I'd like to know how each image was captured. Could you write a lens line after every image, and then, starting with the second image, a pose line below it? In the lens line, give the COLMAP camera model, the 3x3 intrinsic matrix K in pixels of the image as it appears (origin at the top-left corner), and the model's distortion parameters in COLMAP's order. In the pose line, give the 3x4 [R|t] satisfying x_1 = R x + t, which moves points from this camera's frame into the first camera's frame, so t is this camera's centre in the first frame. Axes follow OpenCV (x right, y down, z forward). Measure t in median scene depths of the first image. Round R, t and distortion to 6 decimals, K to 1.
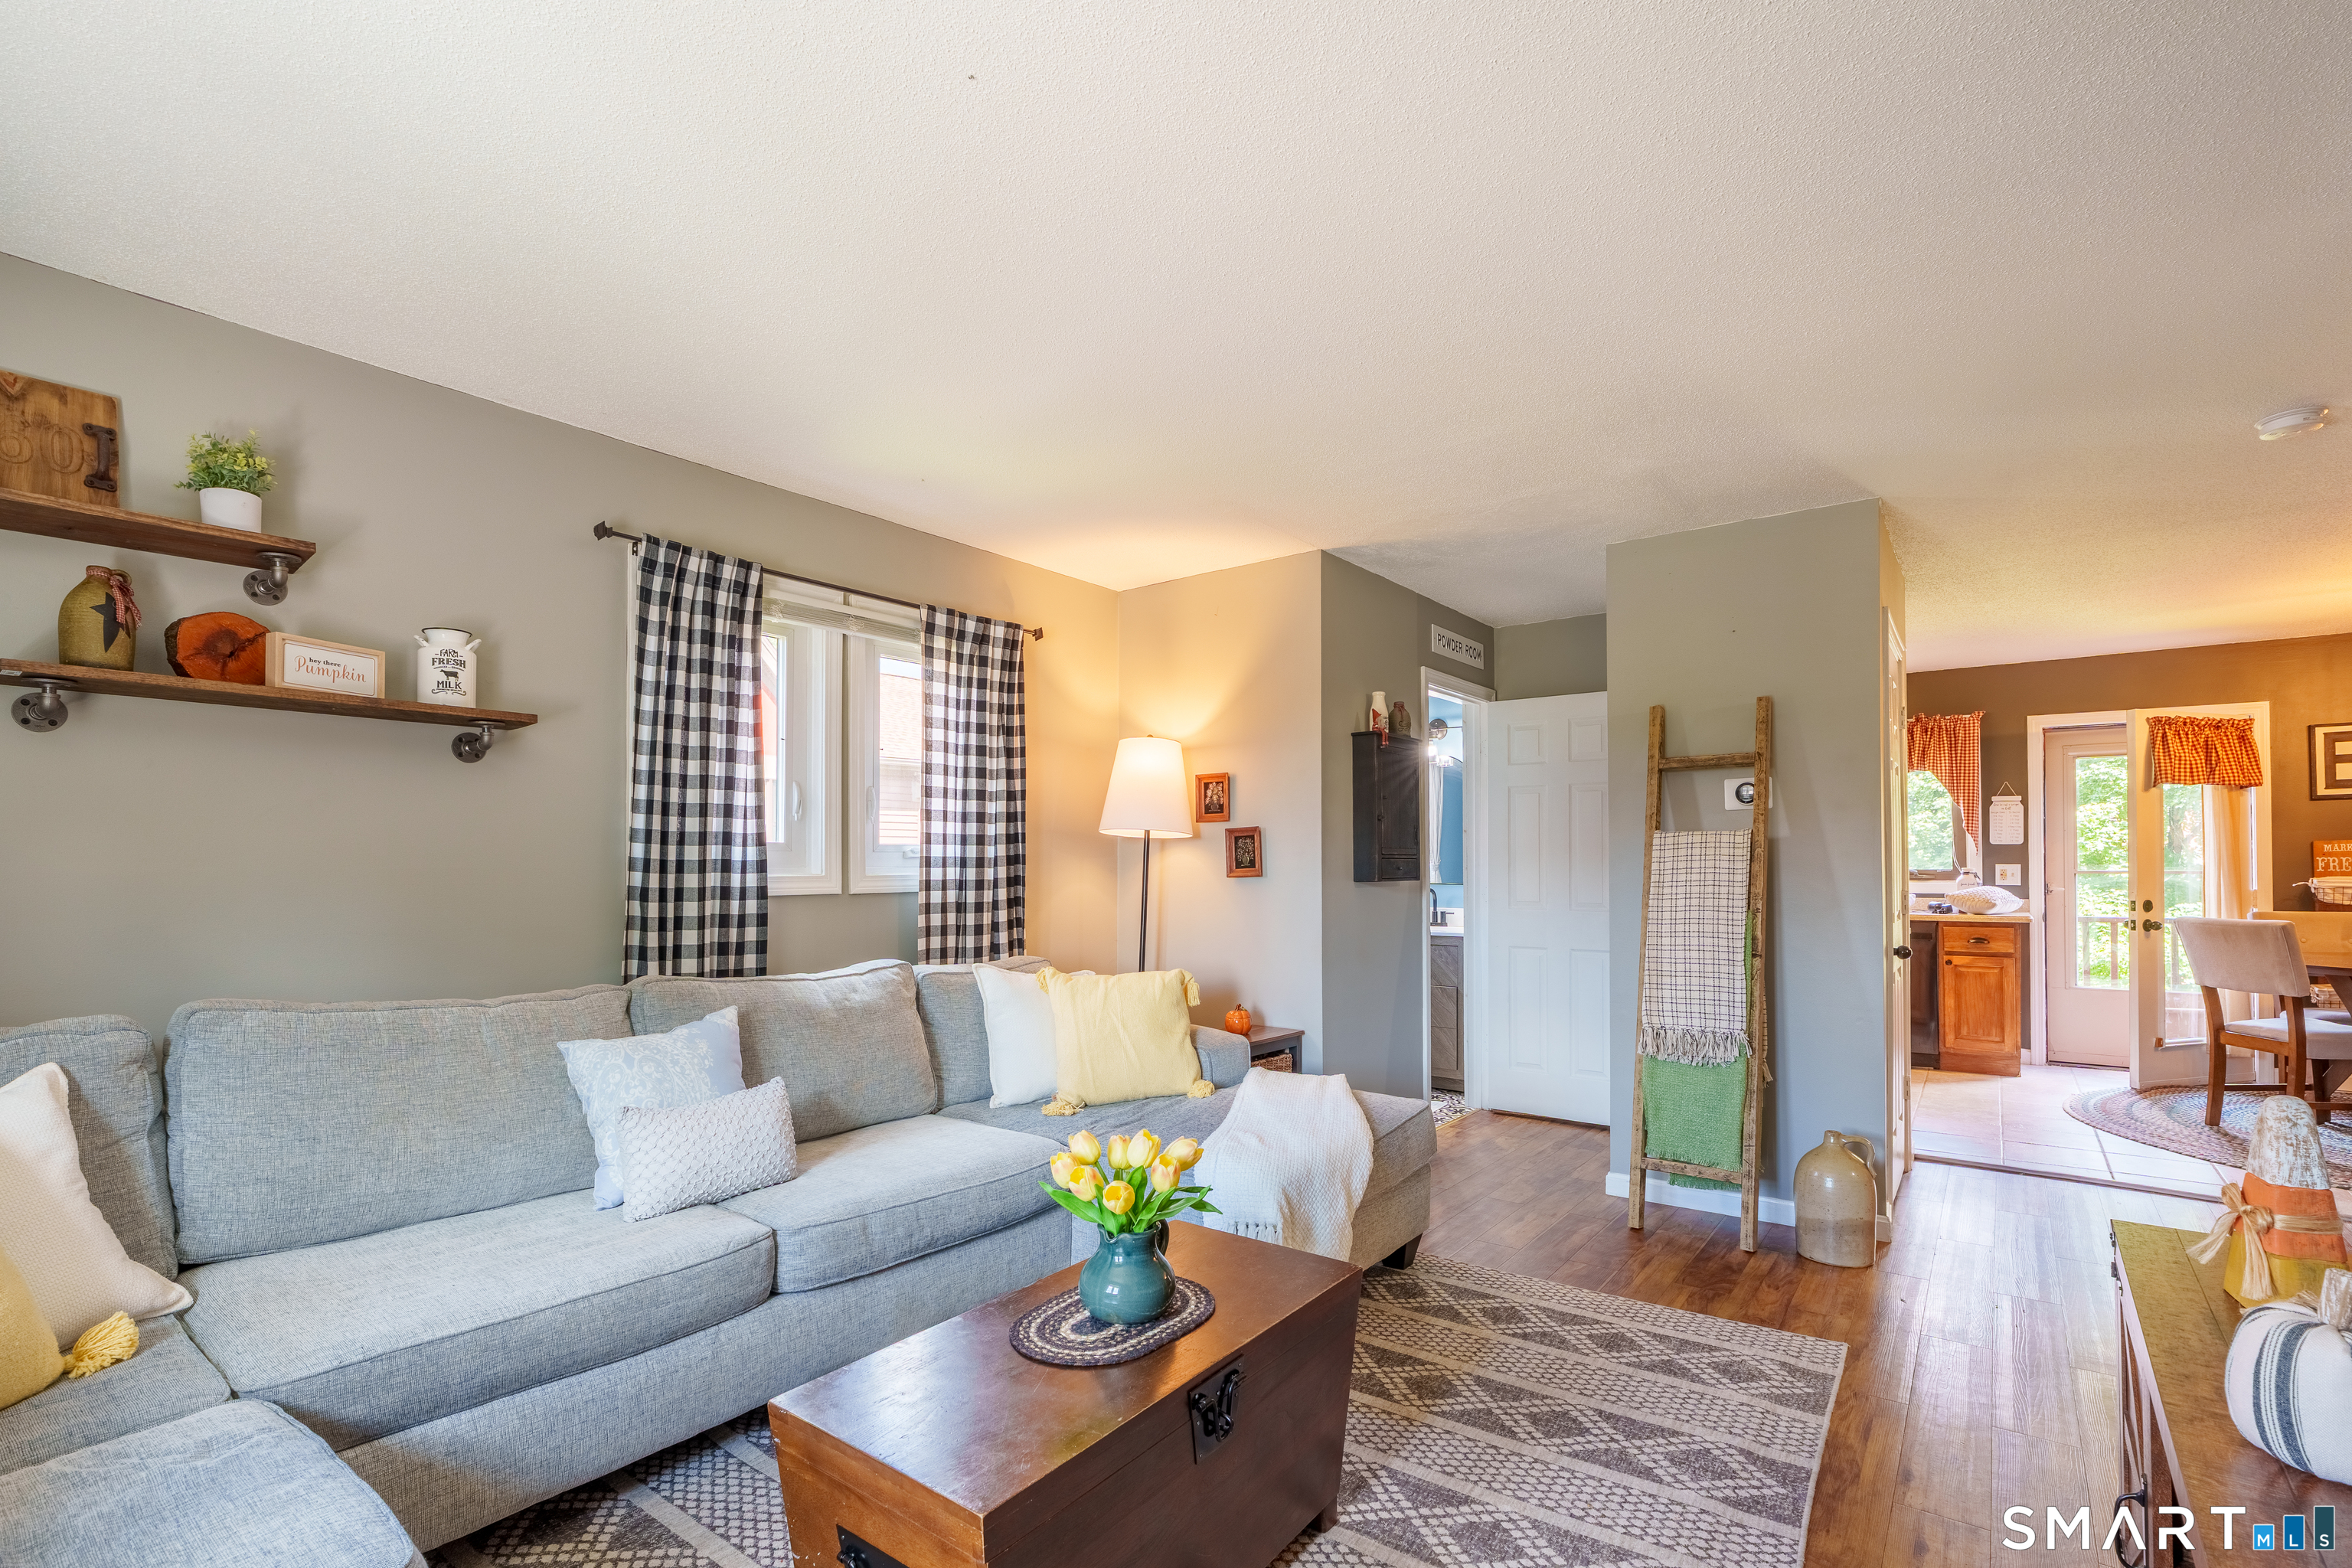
lens RADIAL K [[1074.1, 0, 1181.9], [0, 1074.1, 777.4], [0, 0, 1]] dist [-0.009909, 0.000487]
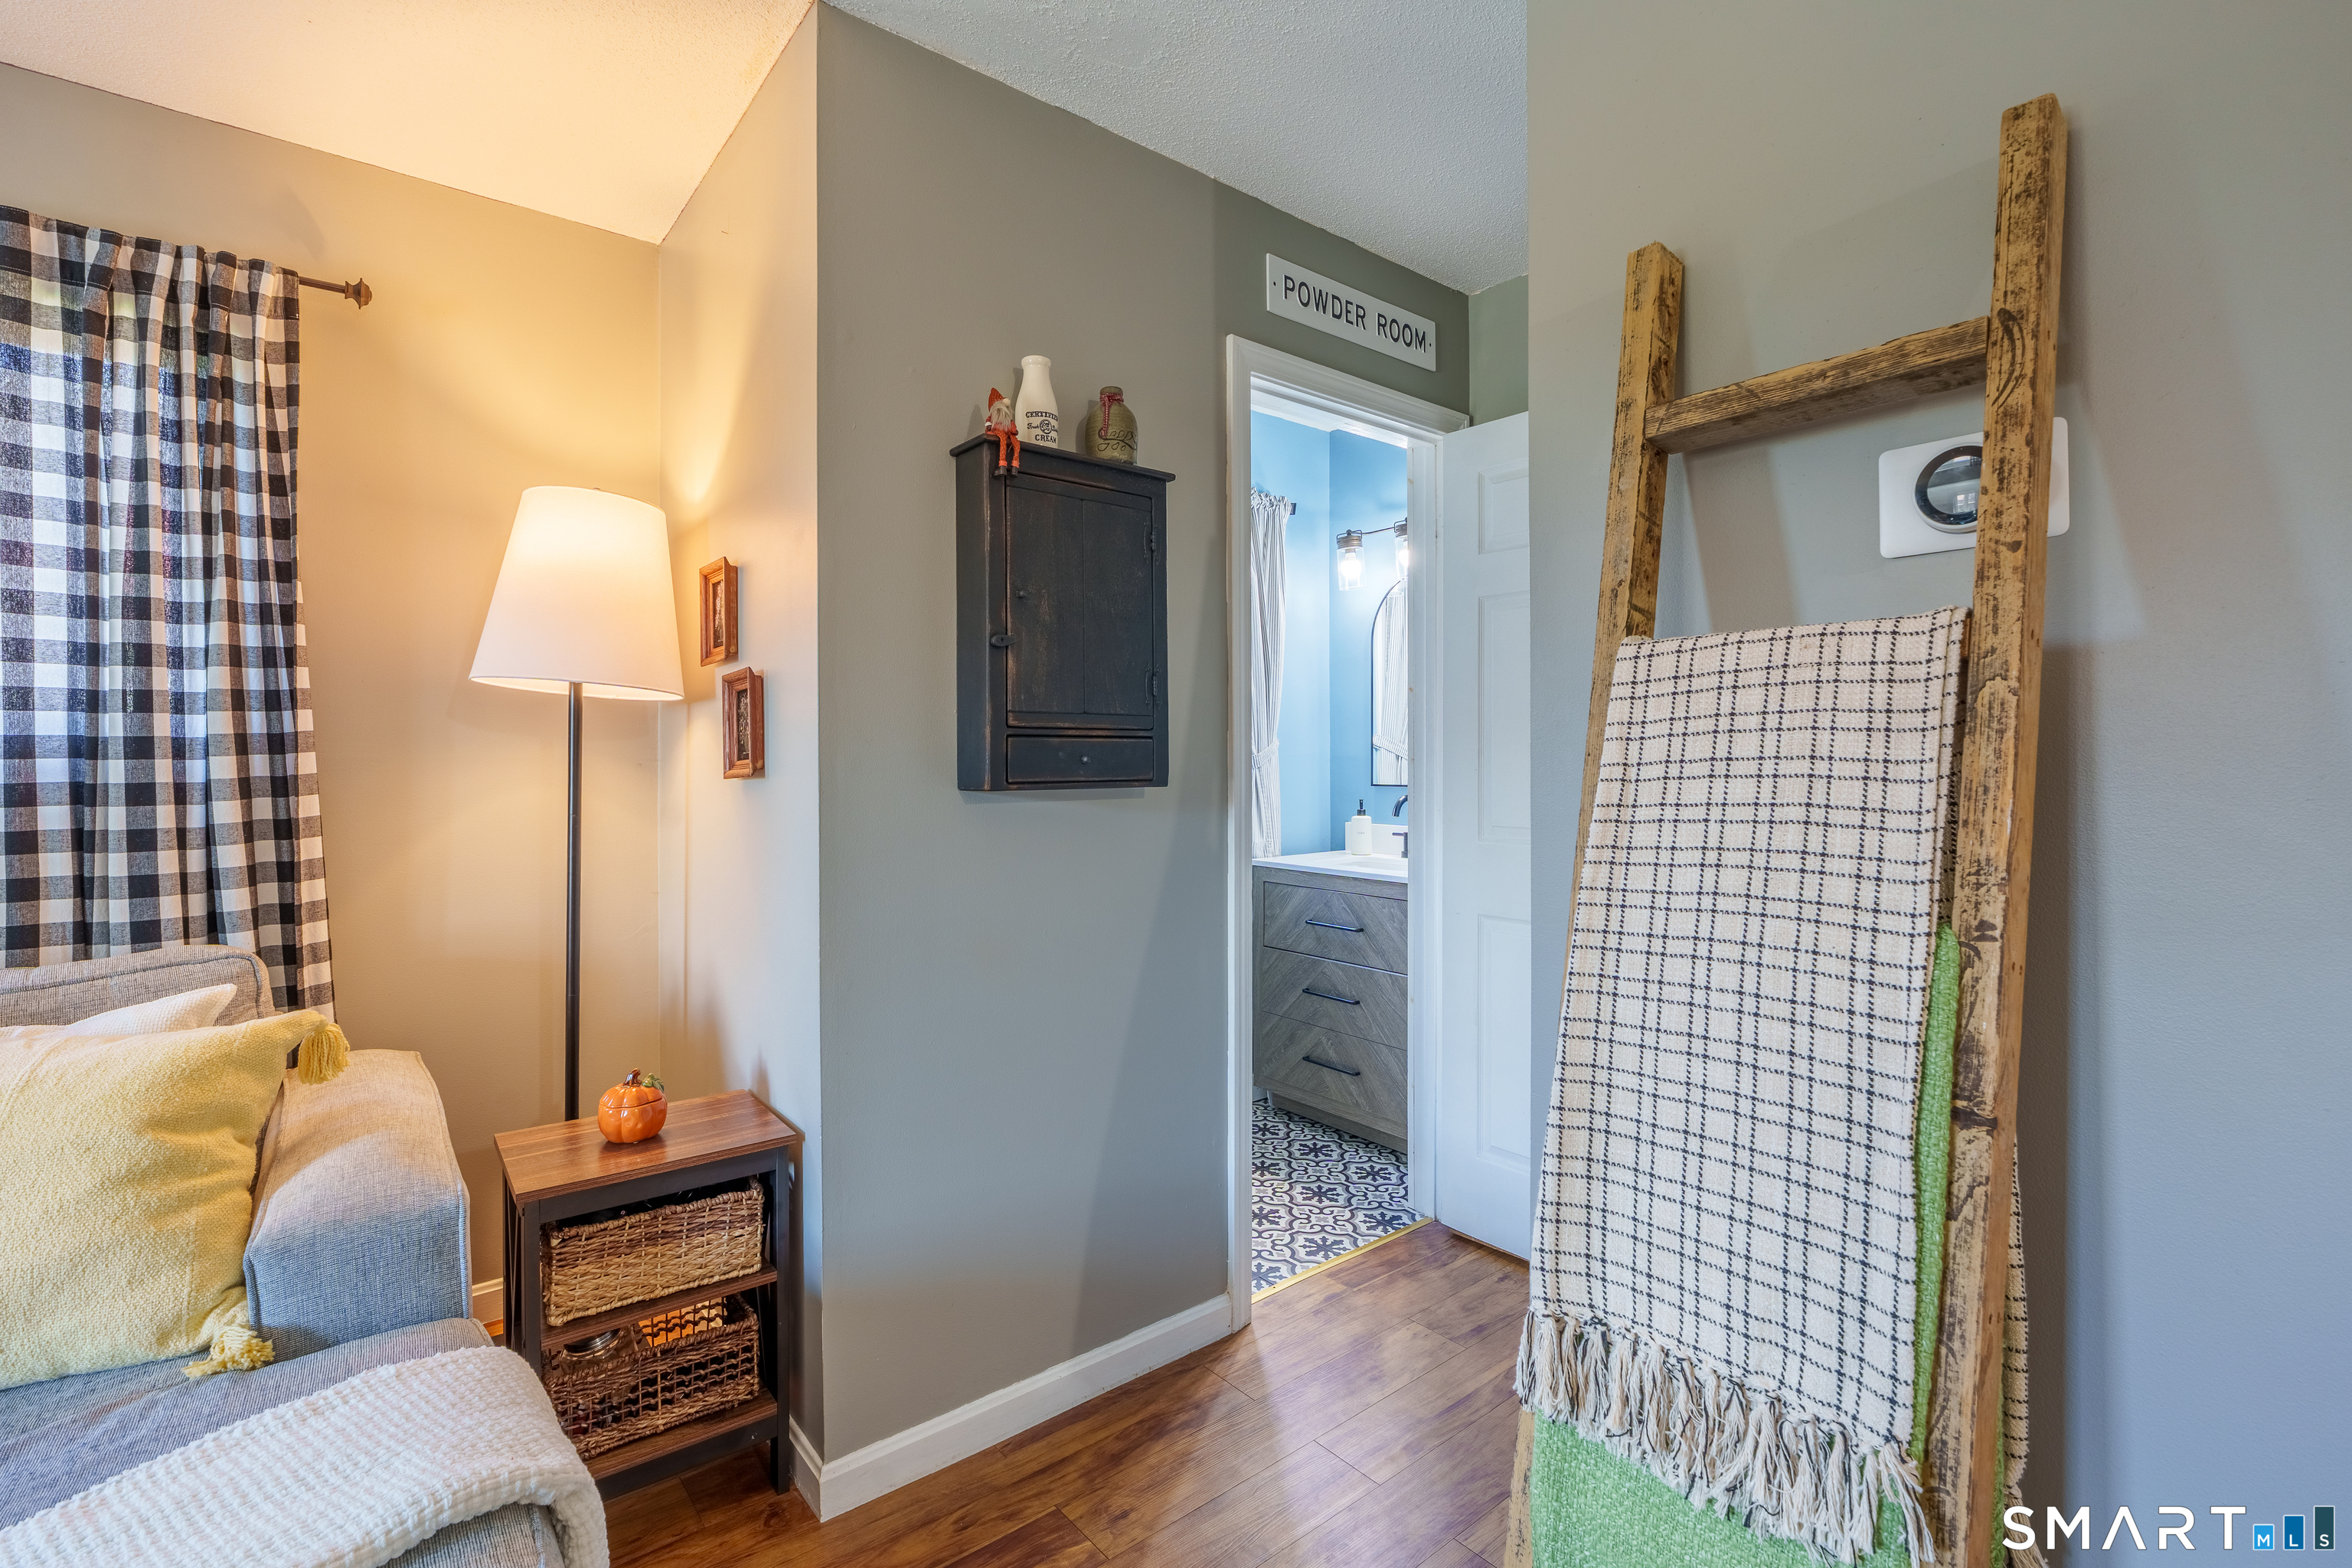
lens RADIAL K [[1037.3, 0, 1179.4], [0, 1037.3, 713.8], [0, 0, 1]] dist [-0.008654, 0.000186]
pose [[0.972143, -0.010246, -0.234162, 0.402983], [0.019456, 0.999124, 0.037056, 0.060535], [0.233578, -0.040580, 0.971491, 0.709751]]
